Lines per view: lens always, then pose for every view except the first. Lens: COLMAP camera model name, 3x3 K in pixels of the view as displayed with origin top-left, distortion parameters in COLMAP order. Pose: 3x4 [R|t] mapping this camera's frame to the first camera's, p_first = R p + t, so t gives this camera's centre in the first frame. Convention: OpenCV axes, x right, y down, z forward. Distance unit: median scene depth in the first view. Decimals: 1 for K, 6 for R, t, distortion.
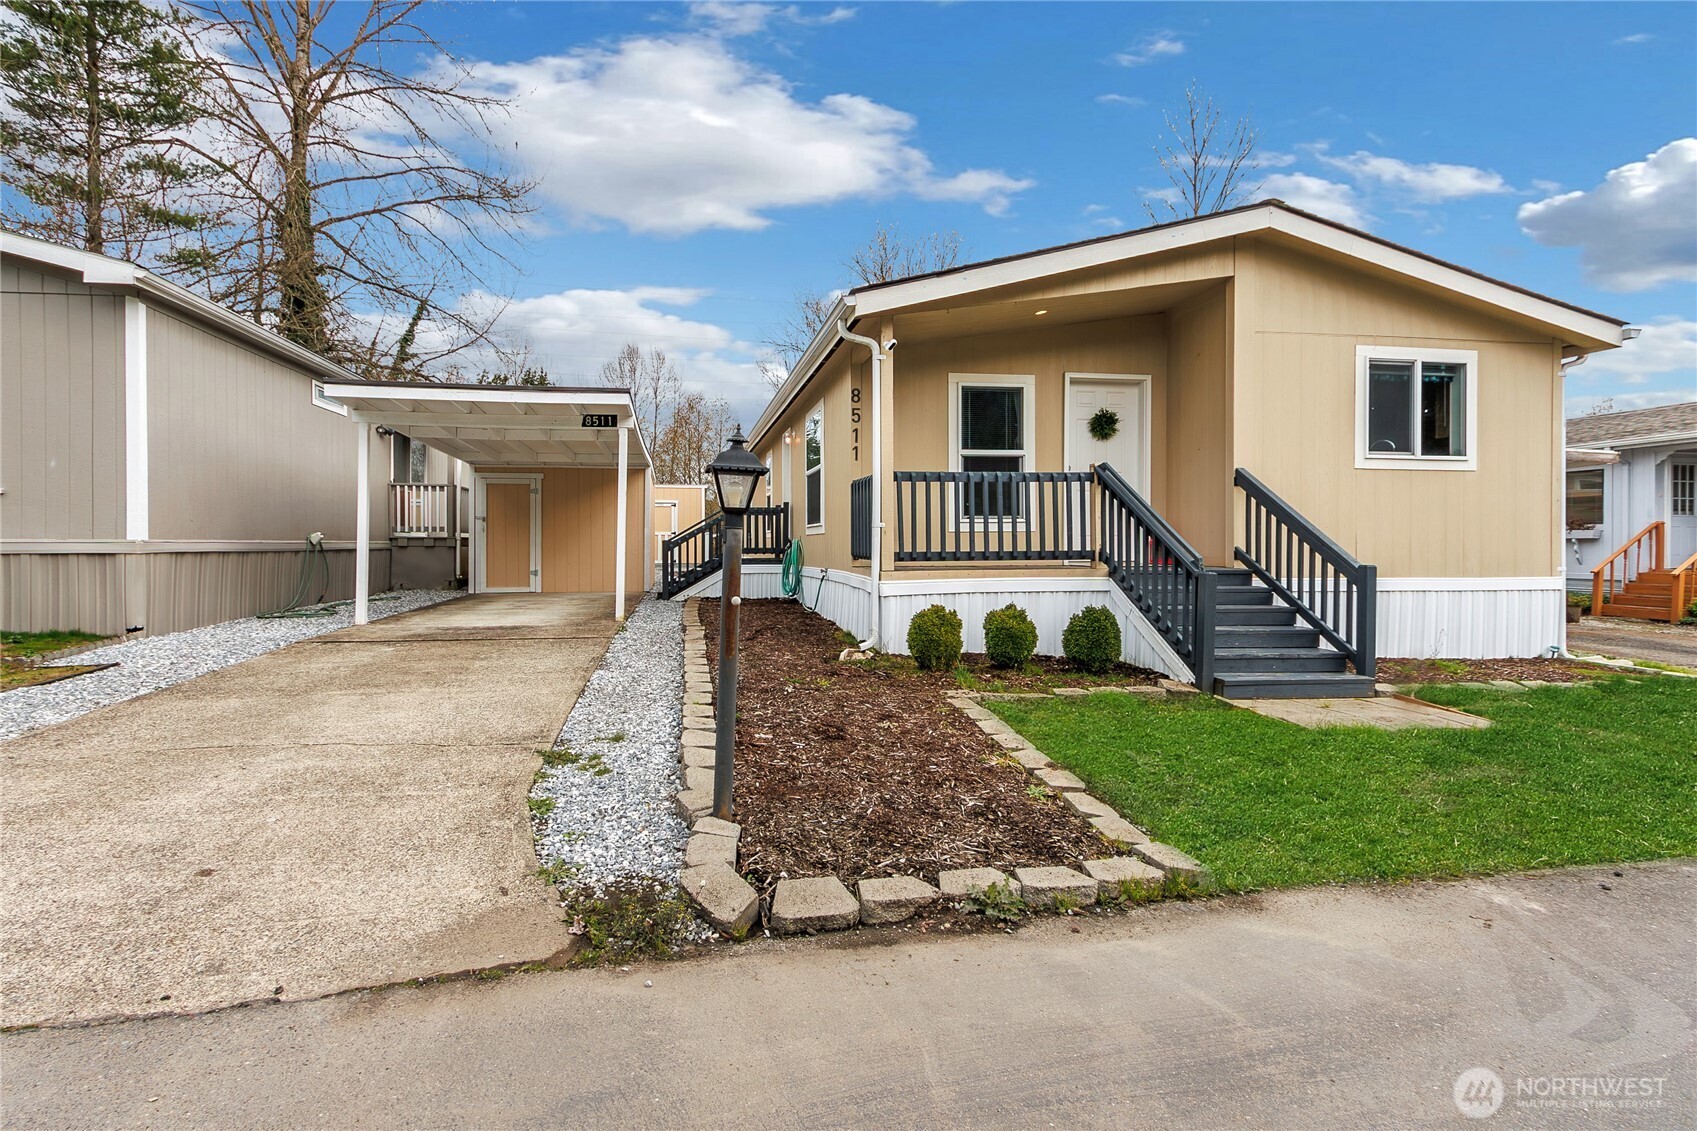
lens RADIAL K [[798.8, 0, 848.8], [0, 798.8, 530.4], [0, 0, 1]] dist [0.004159, -0.001040]
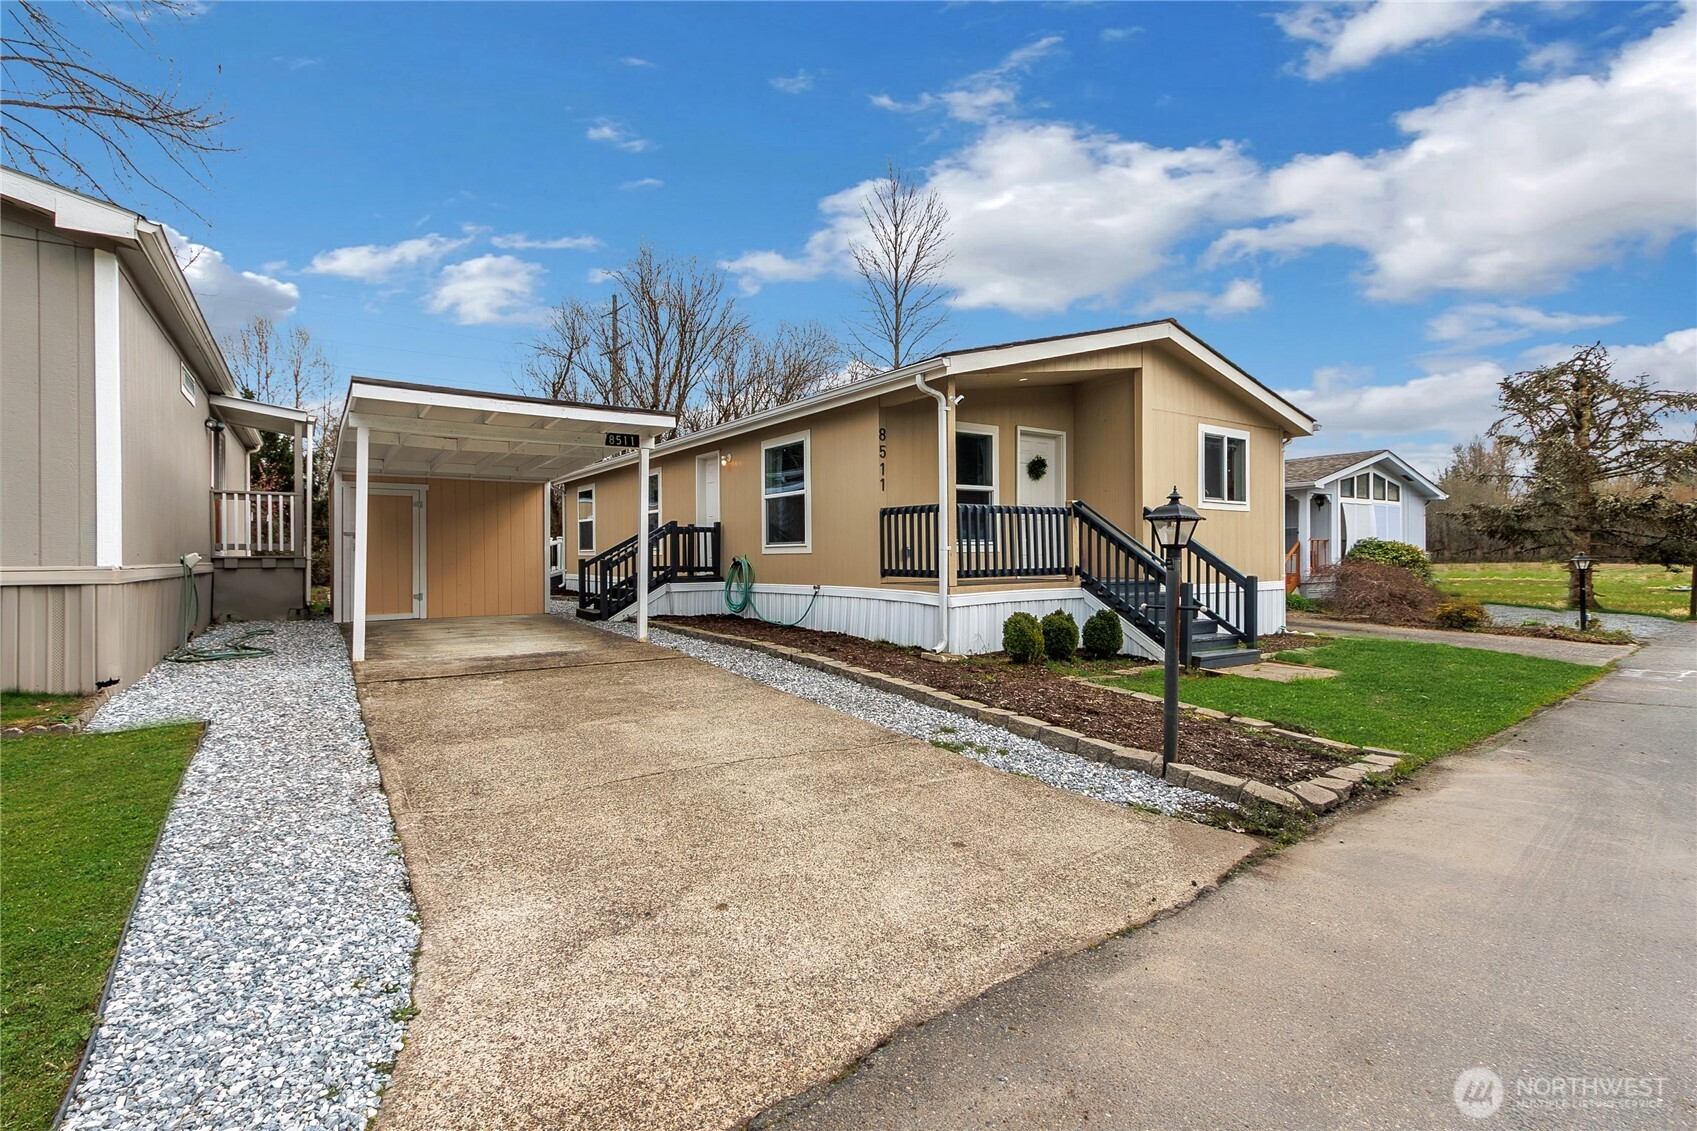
lens RADIAL K [[798.8, 0, 848.8], [0, 798.8, 530.4], [0, 0, 1]] dist [0.004159, -0.001040]
pose [[0.895579, 0.009857, 0.444793, -0.566041], [-0.003320, 0.999875, -0.015473, -0.012821], [-0.444889, 0.012381, 0.895500, -0.009524]]
